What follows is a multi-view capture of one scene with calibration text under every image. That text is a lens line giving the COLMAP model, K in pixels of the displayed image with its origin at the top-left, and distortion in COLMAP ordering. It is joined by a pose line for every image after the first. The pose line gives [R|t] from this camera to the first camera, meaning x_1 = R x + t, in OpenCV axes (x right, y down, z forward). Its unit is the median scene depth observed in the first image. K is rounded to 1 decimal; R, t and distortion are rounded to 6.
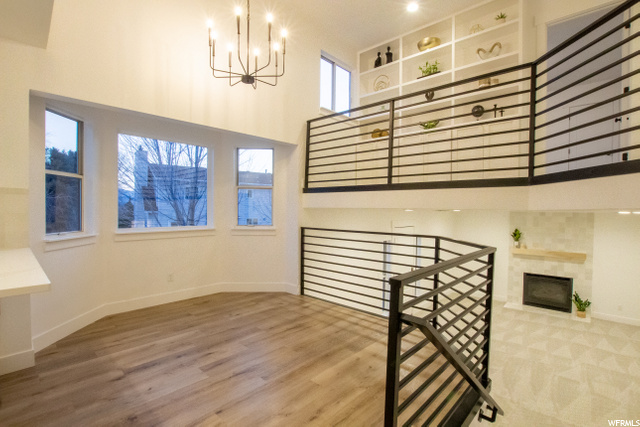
lens RADIAL K [[302.9, 0, 322.1], [0, 302.9, 213.4], [0, 0, 1]] dist [-0.030828, 0.001428]
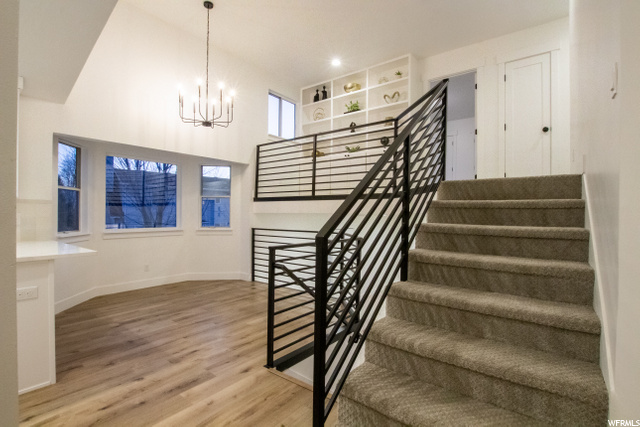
lens RADIAL K [[302.9, 0, 321.4], [0, 302.9, 213.9], [0, 0, 1]] dist [-0.030828, 0.001428]
pose [[0.995852, -0.001978, 0.090966, 0.115961], [0.003294, 0.999892, -0.014318, 0.004903], [-0.090928, 0.014558, 0.995751, -0.331620]]
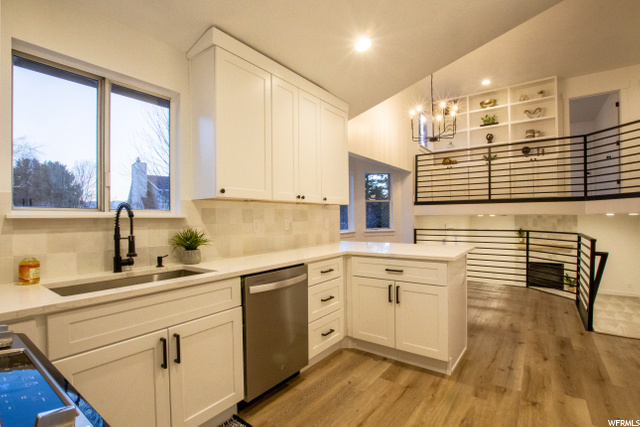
lens RADIAL K [[302.9, 0, 316.9], [0, 302.9, 216.1], [0, 0, 1]] dist [-0.030828, 0.001428]
pose [[0.993826, -0.018387, 0.109415, -0.744522], [0.020344, 0.999652, -0.016800, -0.000300], [-0.109068, 0.018923, 0.993854, -0.413205]]
